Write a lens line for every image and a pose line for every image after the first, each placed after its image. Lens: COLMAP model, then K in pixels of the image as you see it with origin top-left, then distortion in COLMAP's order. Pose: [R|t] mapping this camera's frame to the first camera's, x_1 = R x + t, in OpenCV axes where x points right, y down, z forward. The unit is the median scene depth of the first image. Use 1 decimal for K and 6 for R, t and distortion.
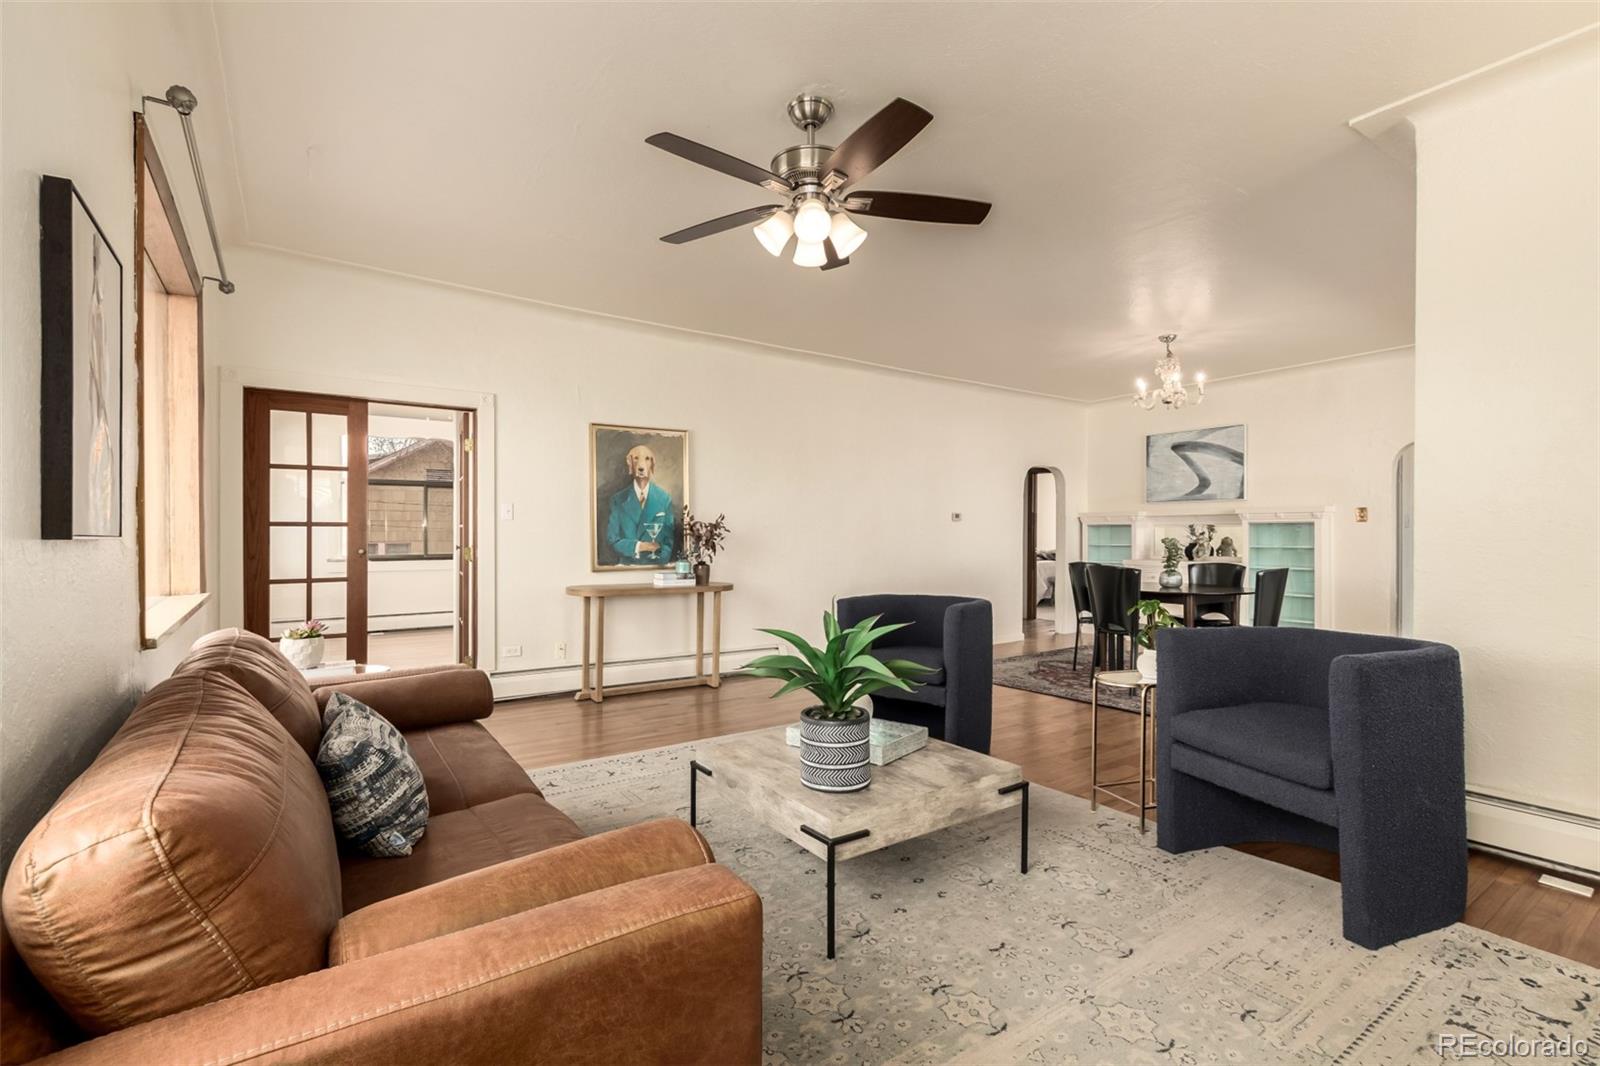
lens RADIAL K [[732.1, 0, 782.5], [0, 732.1, 534.4], [0, 0, 1]] dist [0.003189, 0.000077]
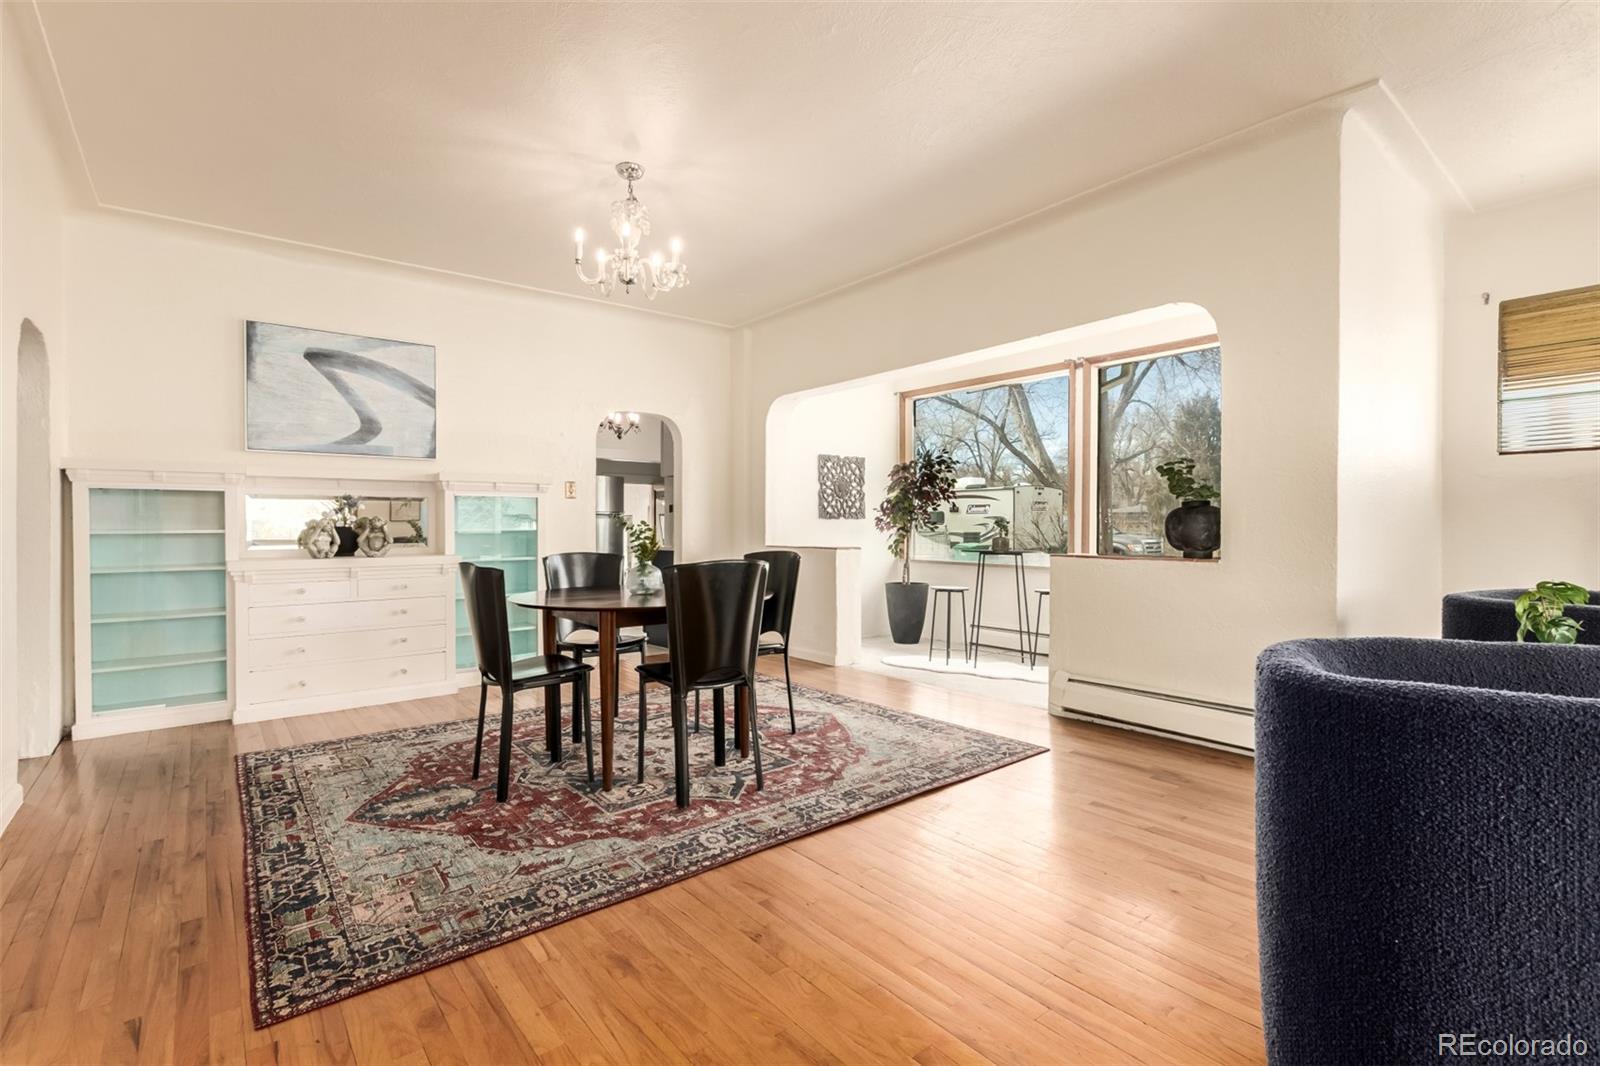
lens RADIAL K [[732.1, 0, 782.5], [0, 732.1, 534.4], [0, 0, 1]] dist [0.003189, 0.000077]
pose [[-0.090450, -0.009367, 0.995857, -0.075397], [0.007338, 0.999922, 0.010071, 0.019690], [-0.995874, 0.008218, -0.090374, 0.945172]]
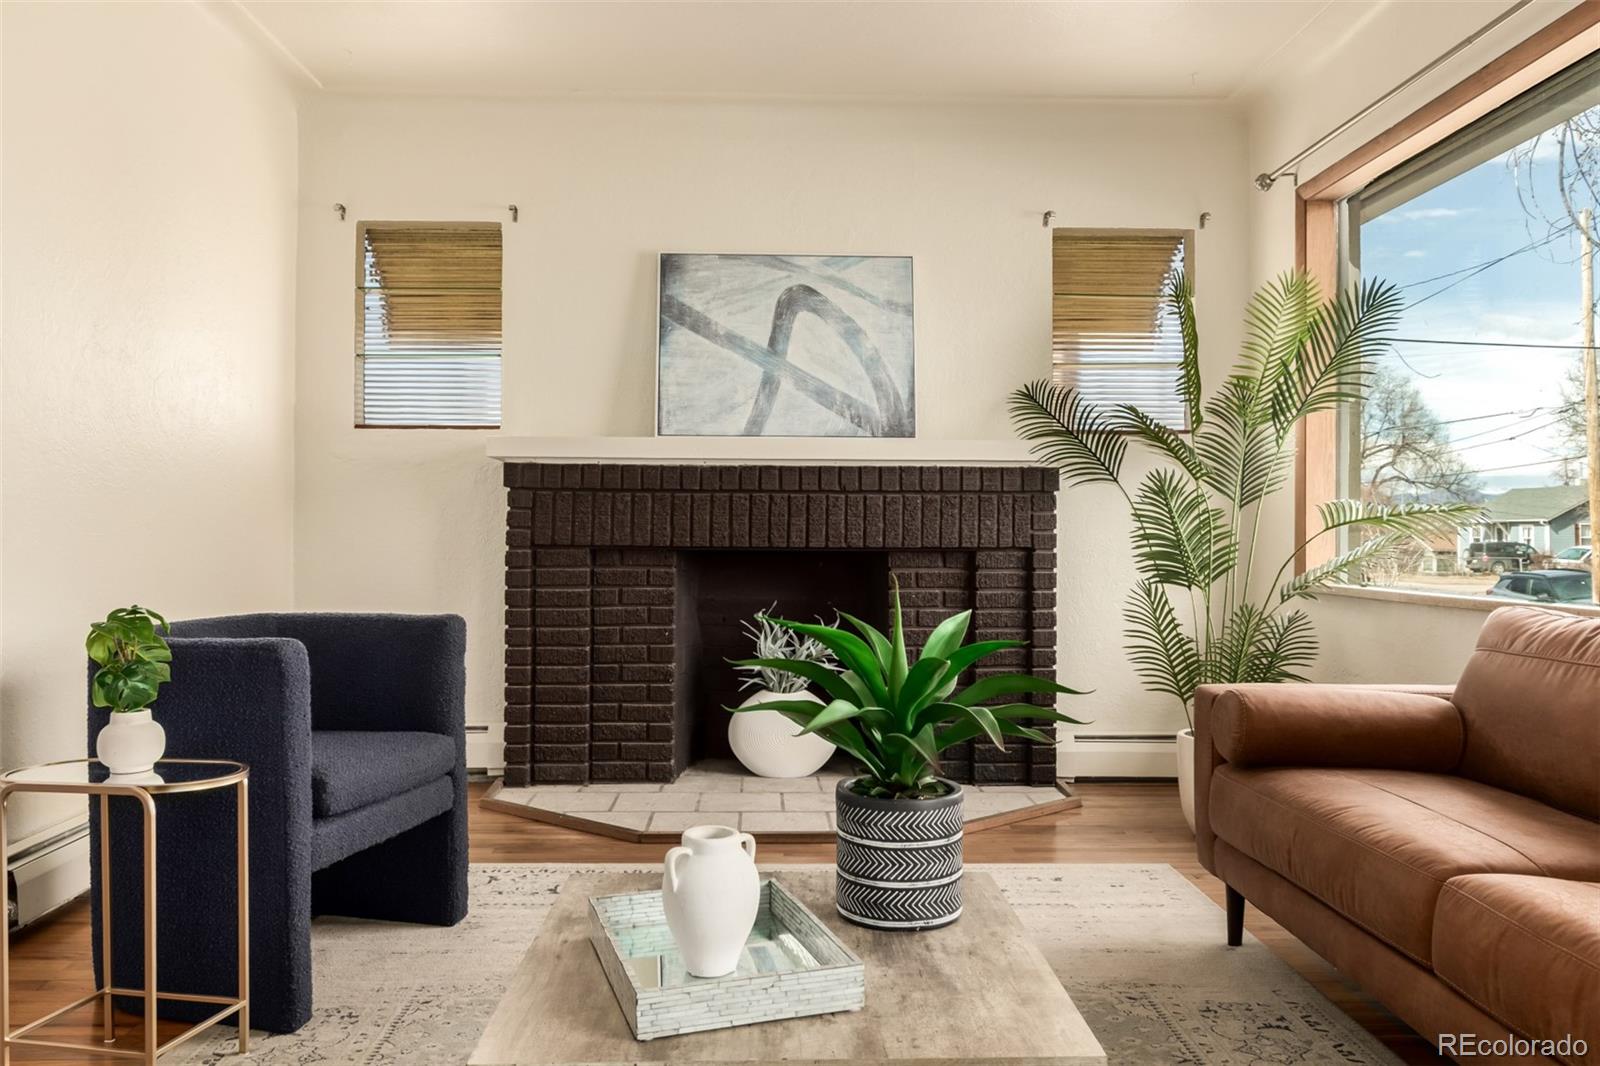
lens RADIAL K [[1194.8, 0, 802.4], [0, 1194.8, 514.2], [0, 0, 1]] dist [-0.006798, -0.000567]
pose [[-0.854158, 0.000019, 0.520013, -0.133349], [-0.003207, 0.999981, -0.005304, 0.018686], [-0.520004, -0.006198, -0.854142, 0.751025]]
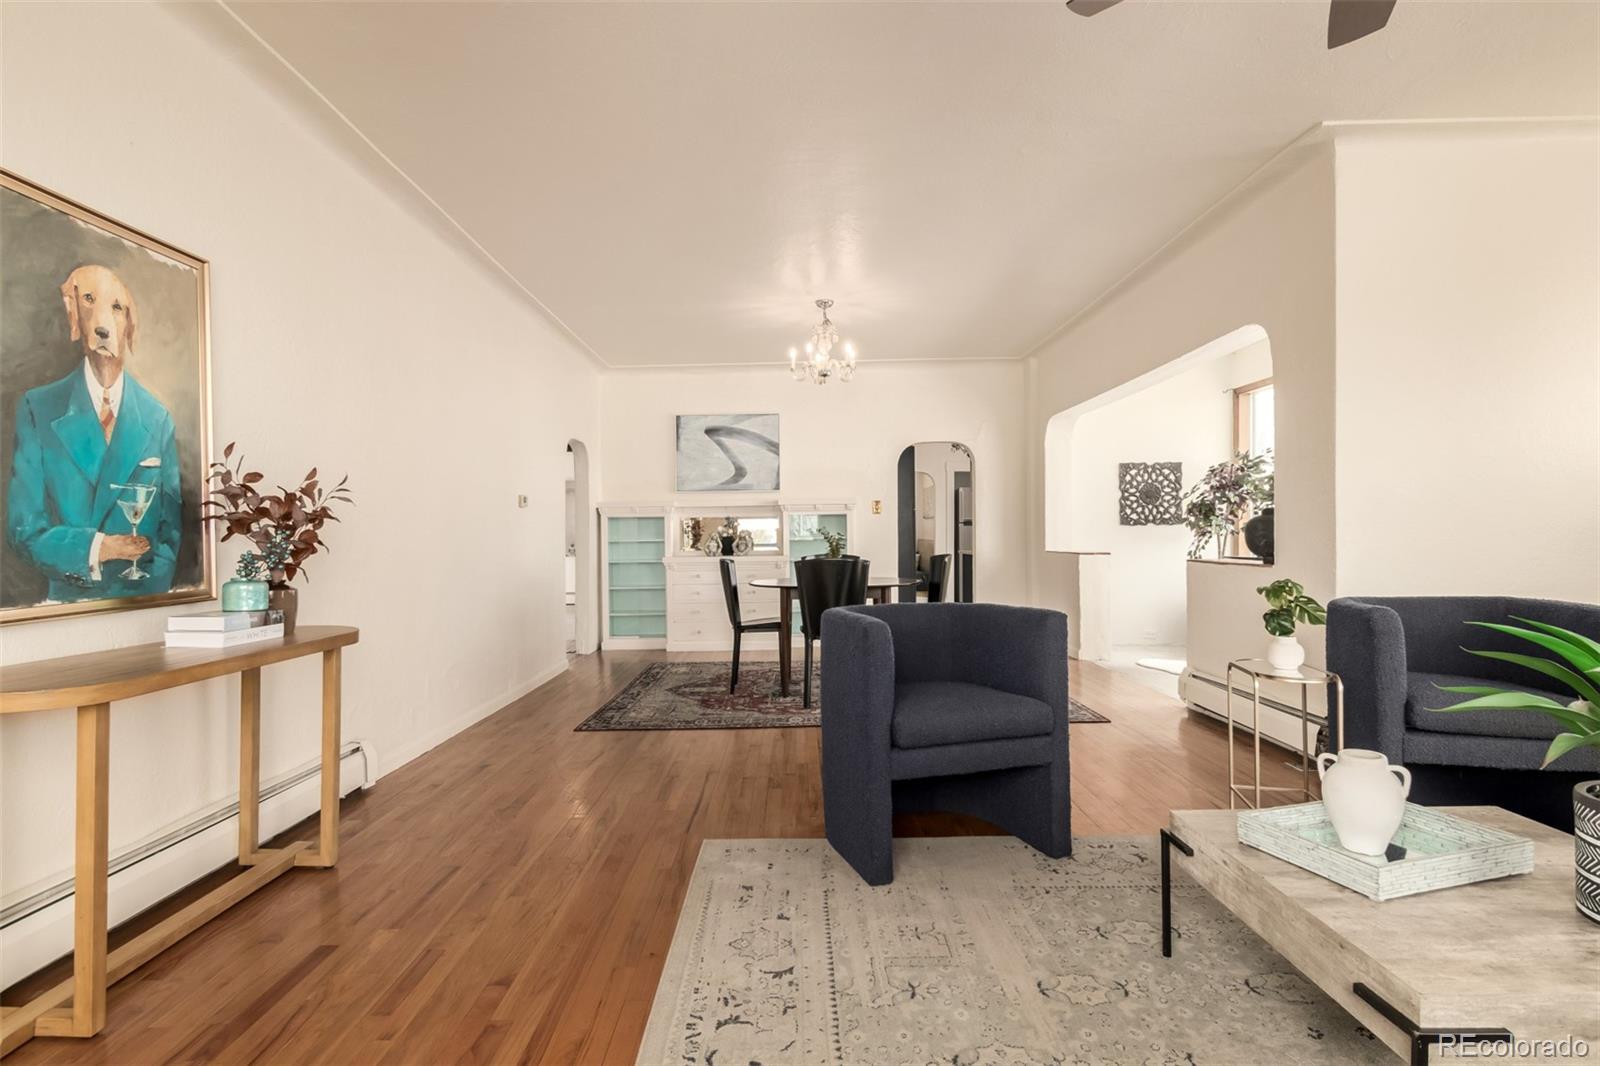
lens RADIAL K [[811.3, 0, 780.6], [0, 811.3, 534.0], [0, 0, 1]] dist [0.002095, -0.000455]
pose [[0.564199, -0.006771, 0.825611, -0.329957], [0.014781, 0.999889, -0.001900, 0.015422], [-0.825507, 0.013275, 0.564236, 0.494263]]
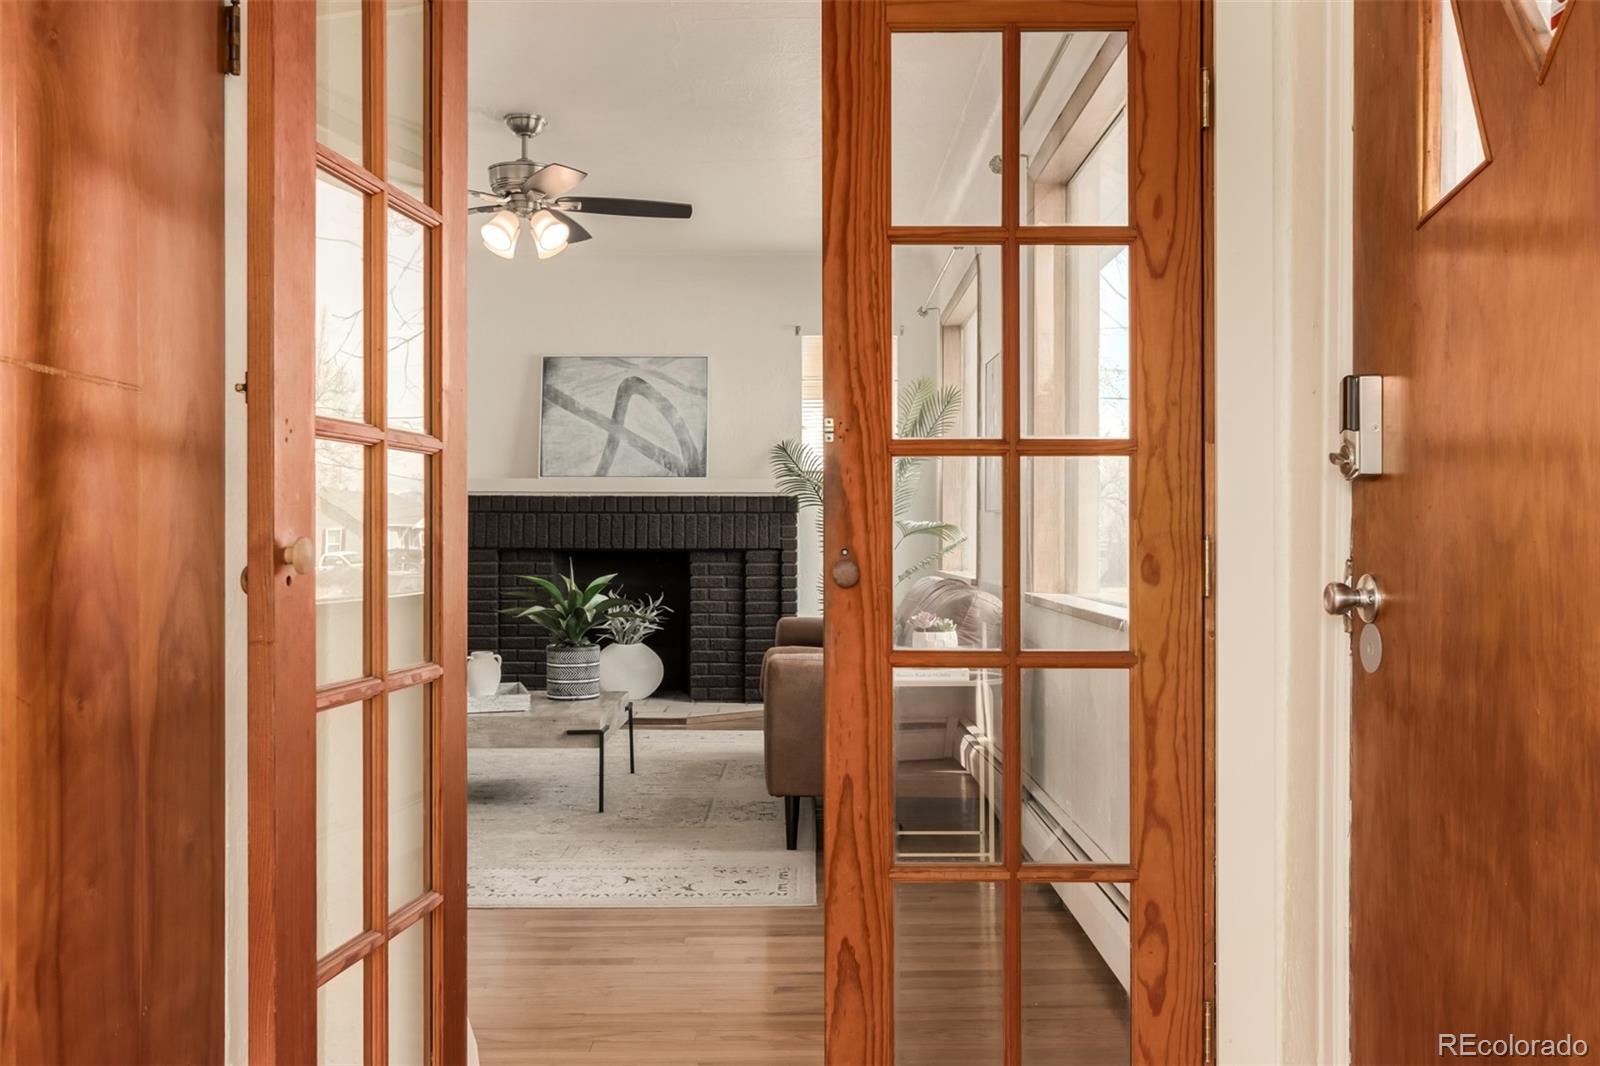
lens RADIAL K [[1463.1, 0, 800.0], [0, 1463.1, 533.0], [0, 0, 1]] dist [0.000282, 0.000746]
pose [[-0.824029, -0.004681, 0.566528, -0.736002], [-0.000328, 0.999970, 0.007786, 0.008221], [-0.566547, 0.006230, -0.824006, 1.231439]]
